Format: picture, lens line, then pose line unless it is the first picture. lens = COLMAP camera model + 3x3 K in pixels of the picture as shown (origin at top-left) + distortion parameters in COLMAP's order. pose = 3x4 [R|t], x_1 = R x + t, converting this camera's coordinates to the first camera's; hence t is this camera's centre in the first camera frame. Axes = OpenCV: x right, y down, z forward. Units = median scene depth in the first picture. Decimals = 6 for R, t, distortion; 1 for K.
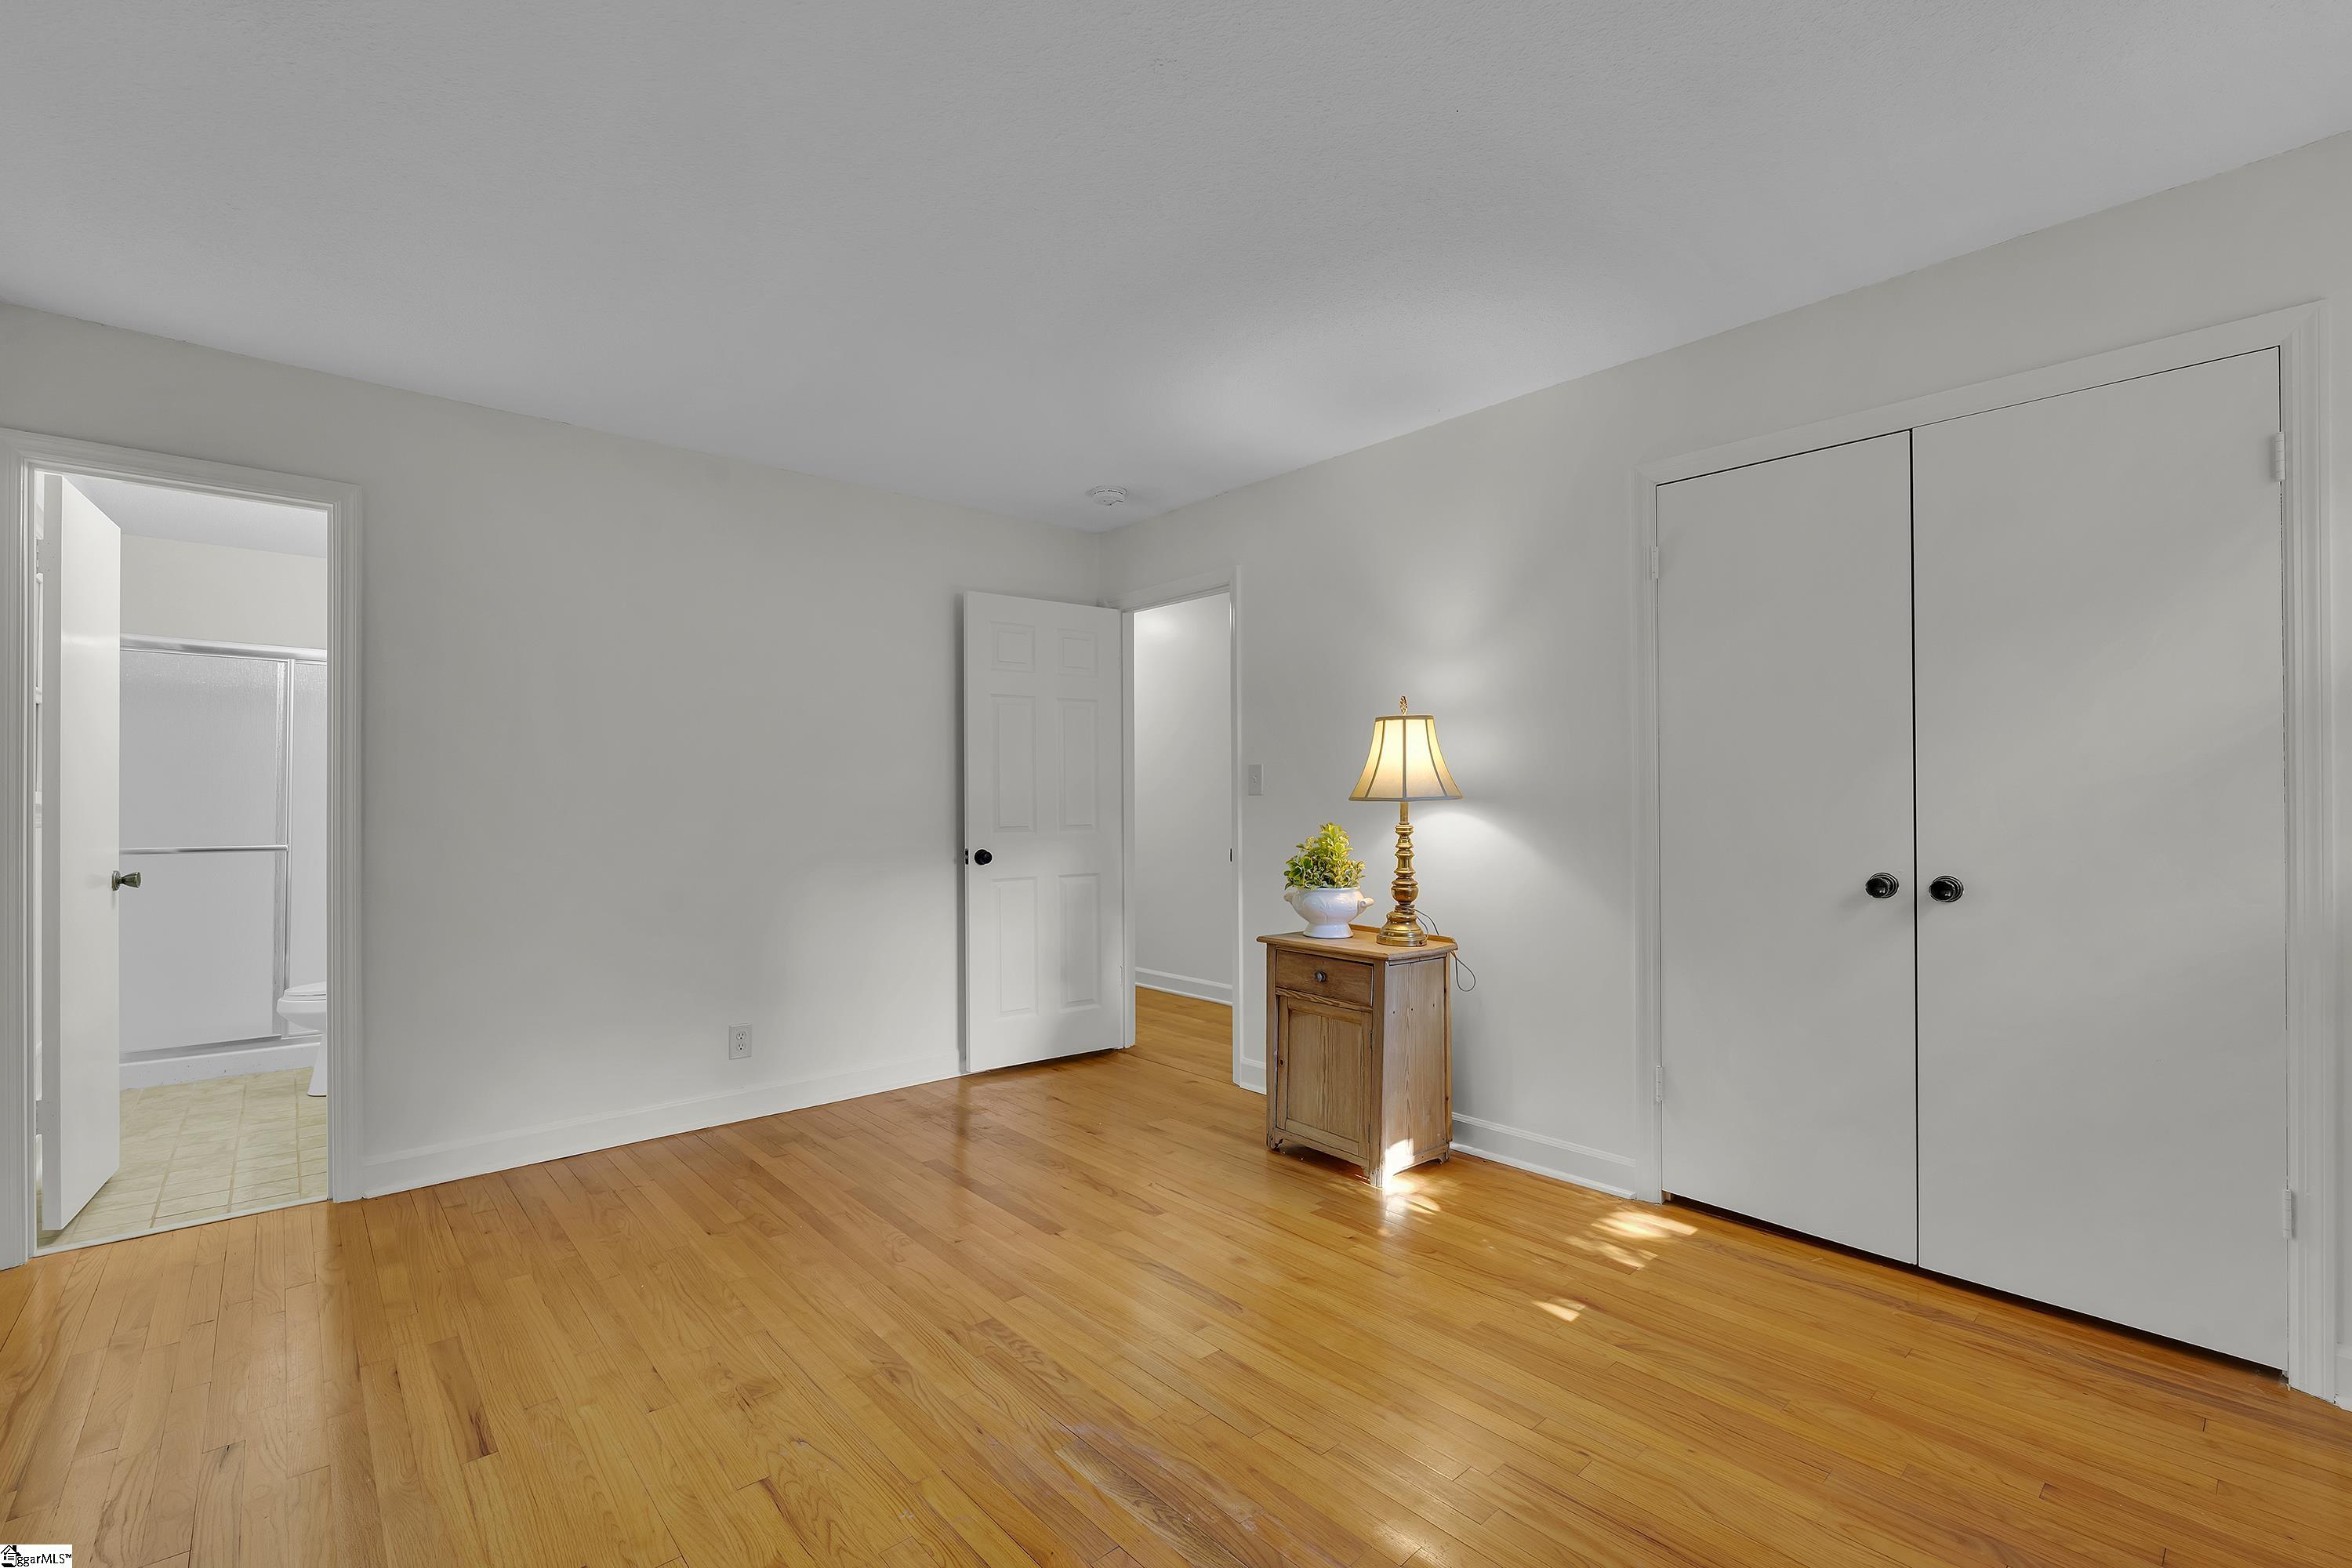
lens RADIAL K [[1045.8, 0, 1176.0], [0, 1045.8, 784.0], [0, 0, 1]] dist [-0.003169, -0.000820]
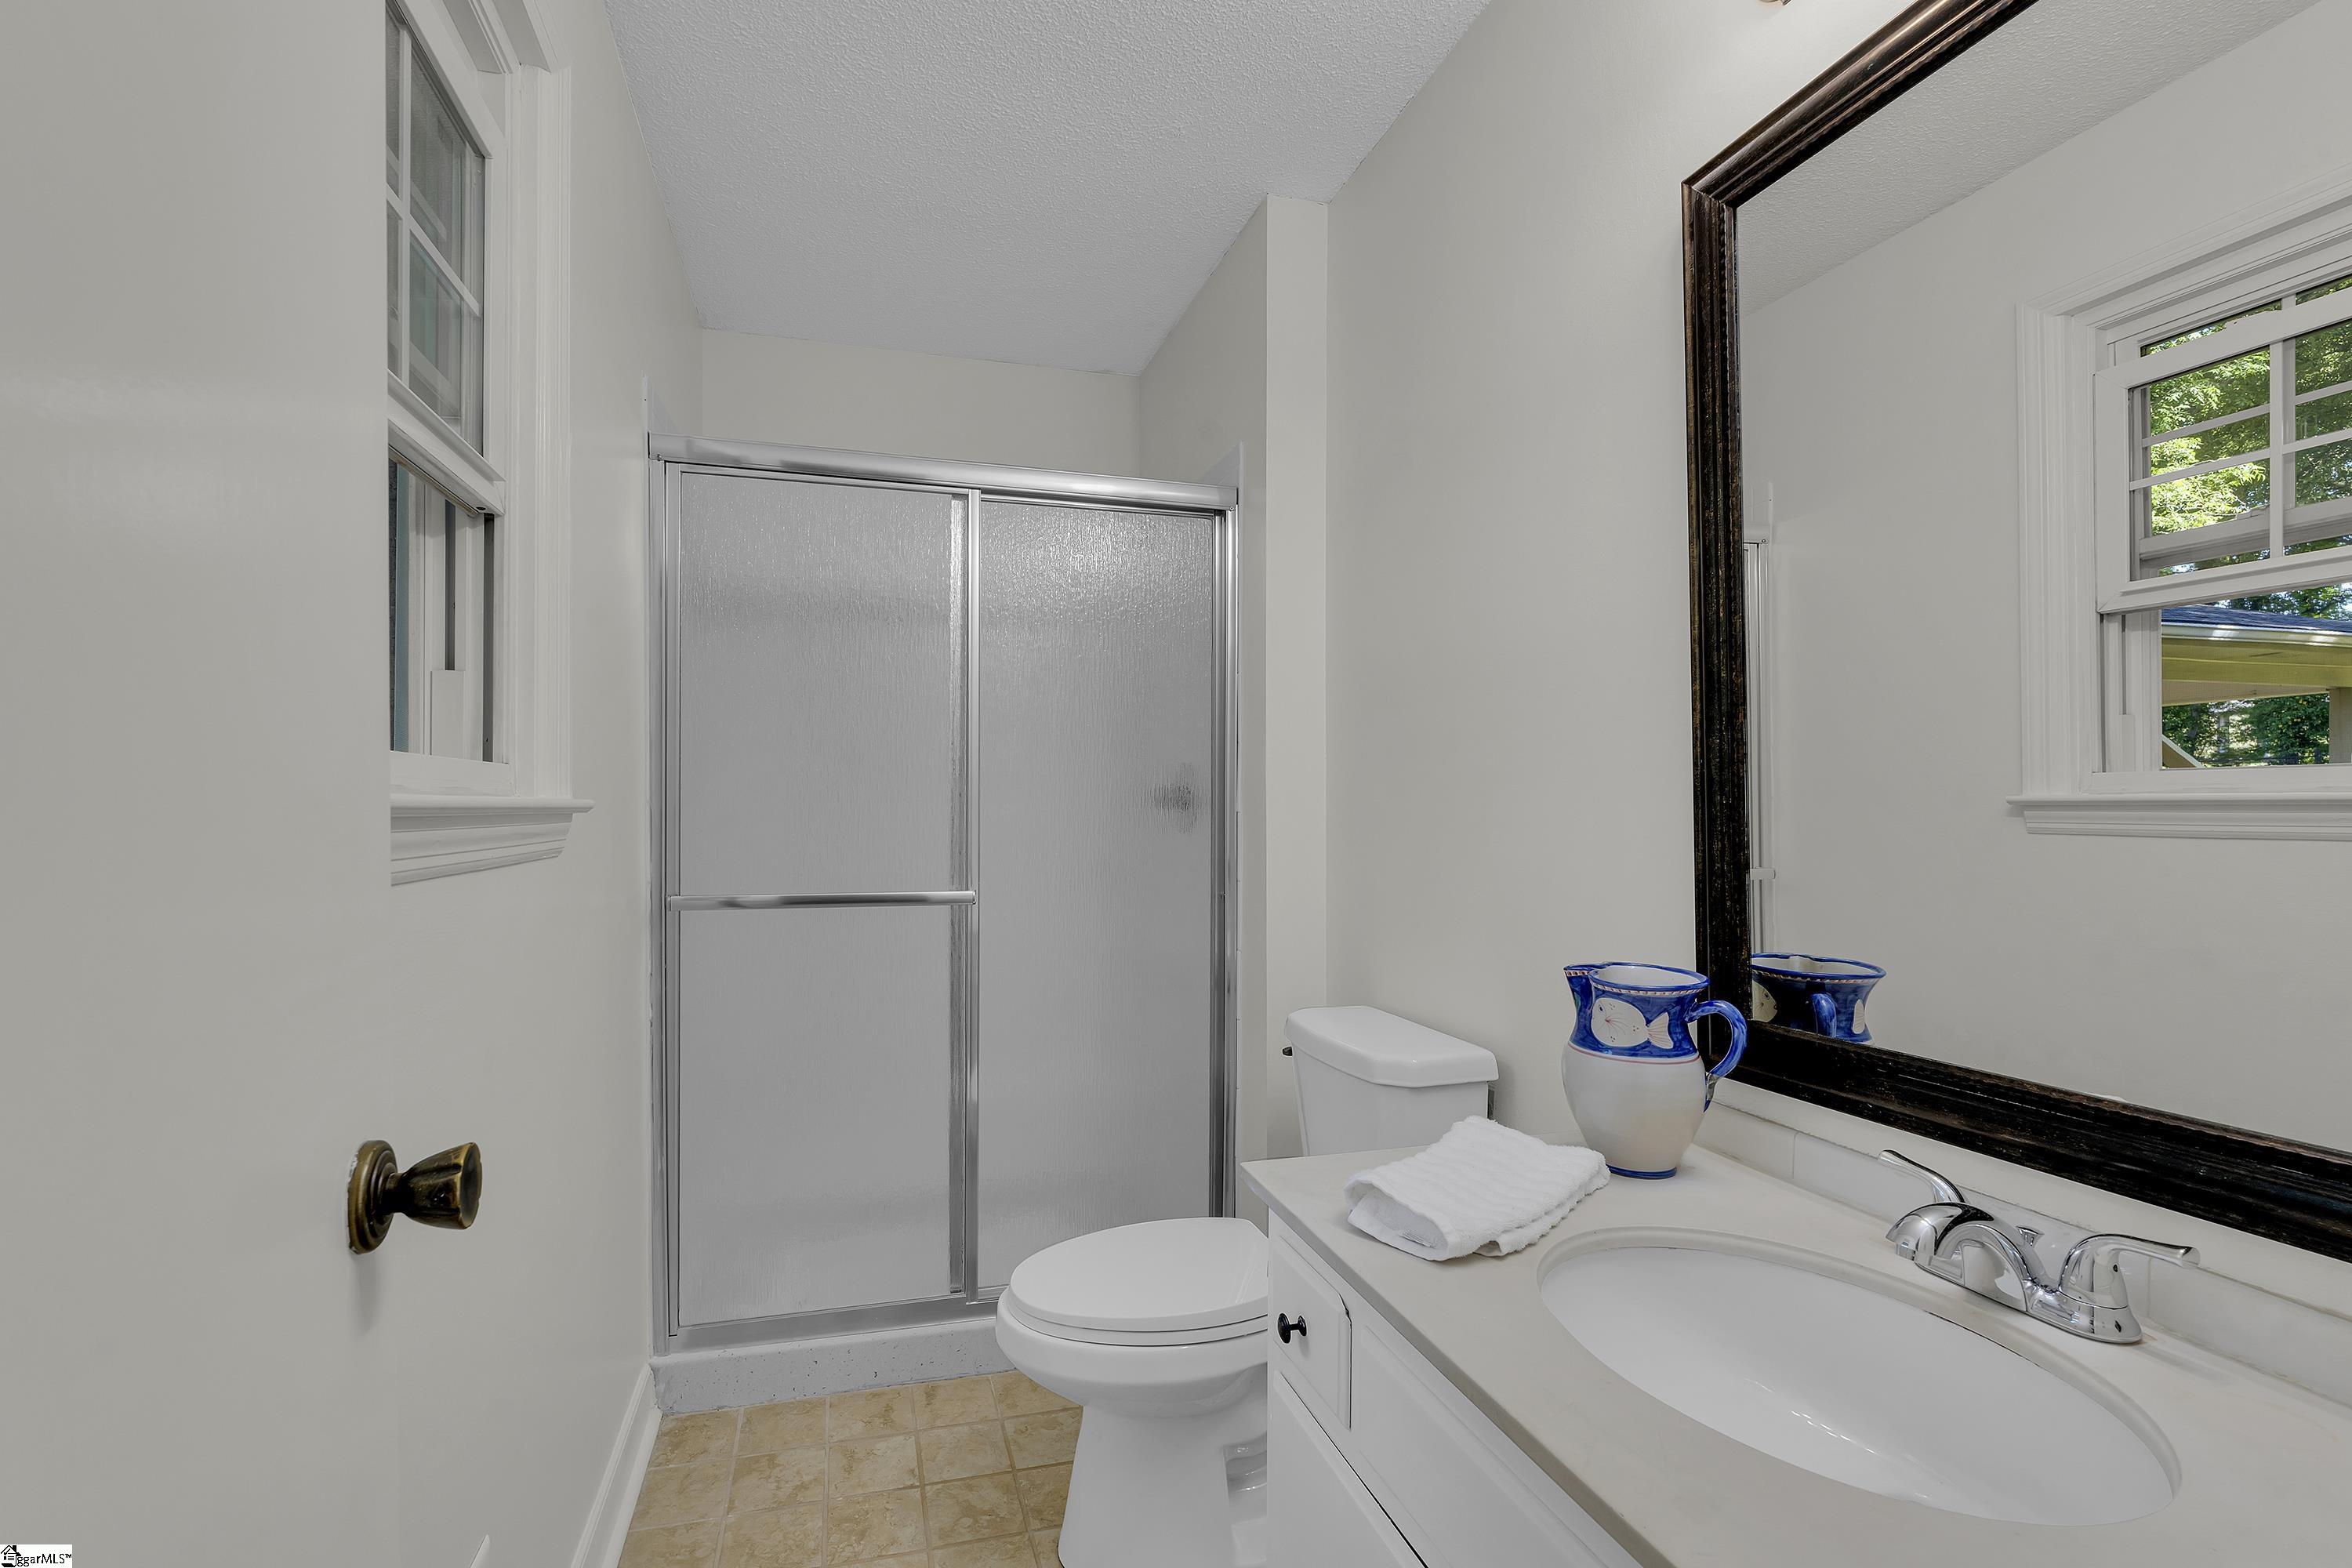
lens RADIAL K [[1045.8, 0, 1176.0], [0, 1045.8, 784.0], [0, 0, 1]] dist [-0.003169, -0.000820]
pose [[0.906333, -0.015038, -0.422298, -0.606914], [0.008810, 0.999822, -0.016694, 0.021418], [0.422473, 0.011410, 0.906304, 0.662076]]
